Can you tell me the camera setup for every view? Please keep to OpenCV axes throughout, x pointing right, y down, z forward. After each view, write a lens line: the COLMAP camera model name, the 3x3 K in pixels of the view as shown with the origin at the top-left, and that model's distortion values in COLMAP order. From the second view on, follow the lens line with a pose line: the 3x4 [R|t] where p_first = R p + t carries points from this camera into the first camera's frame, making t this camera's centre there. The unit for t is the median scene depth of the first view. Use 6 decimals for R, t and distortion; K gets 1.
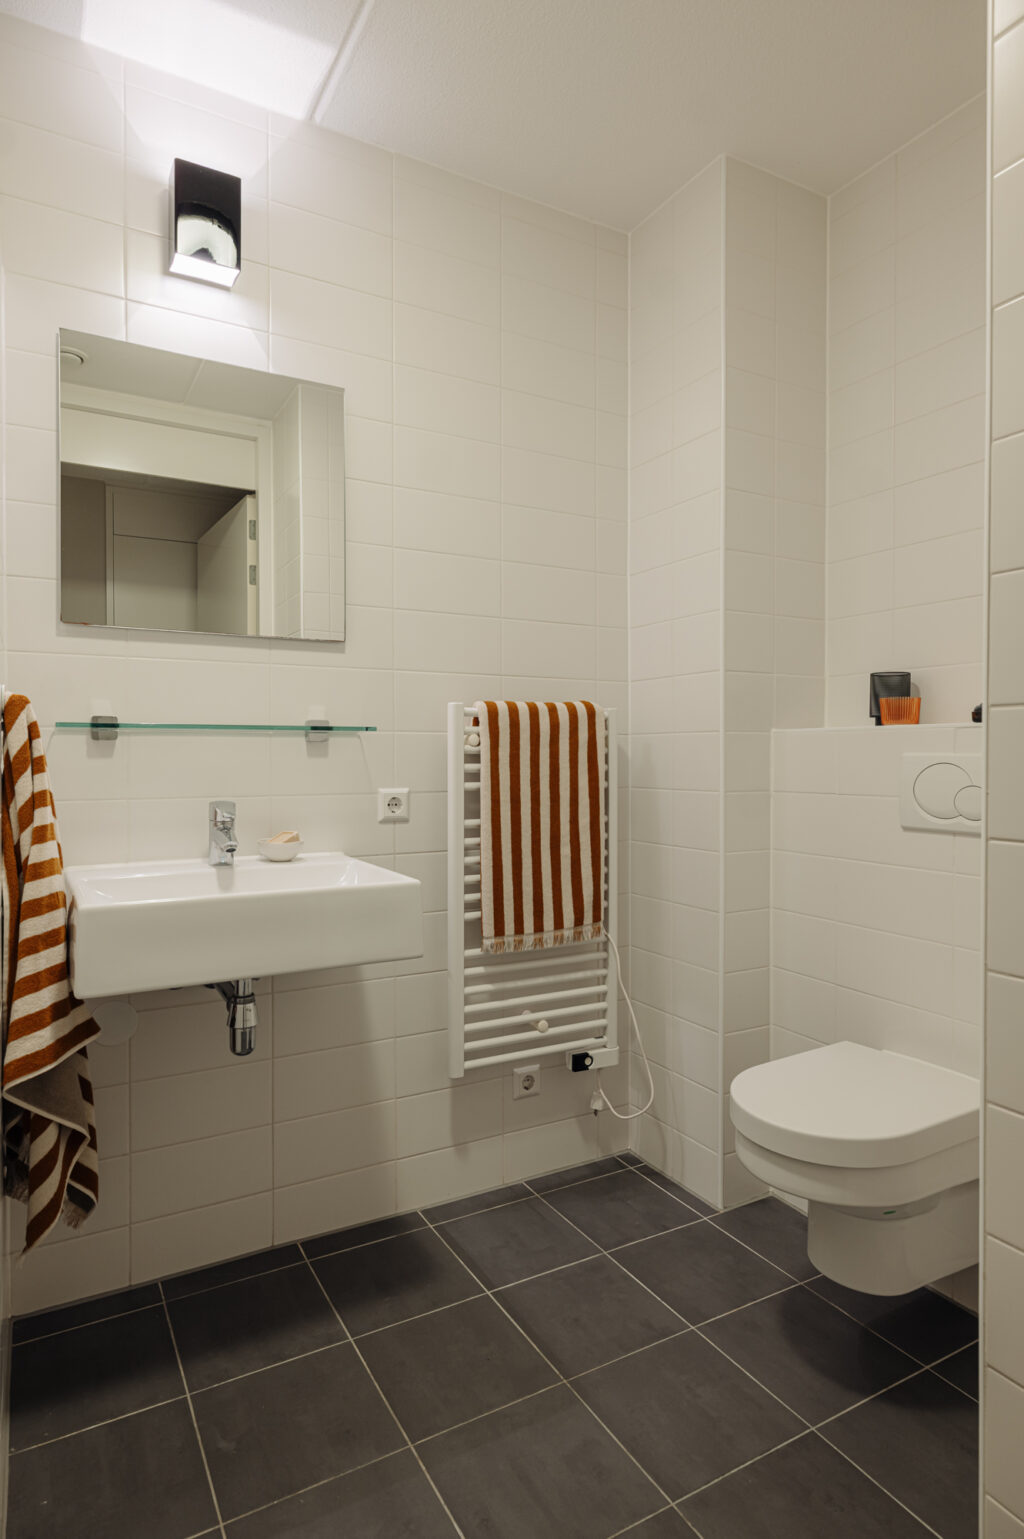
lens RADIAL K [[871.9, 0, 511.7], [0, 871.9, 764.8], [0, 0, 1]] dist [0.002384, 0.000467]
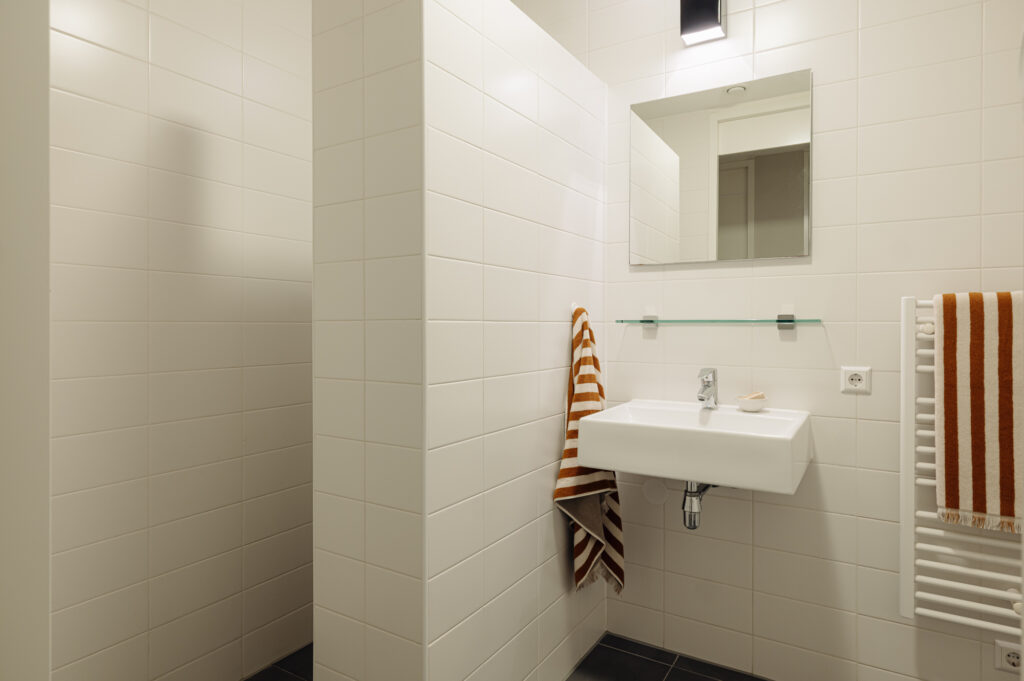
lens RADIAL K [[585.7, 0, 510.1], [0, 585.7, 329.3], [0, 0, 1]] dist [0.000266, -0.001064]
pose [[0.489041, 0.006799, -0.872234, 0.358108], [-0.013727, 0.999906, 0.000098, -0.020119], [0.872153, 0.011925, 0.489088, 0.148001]]
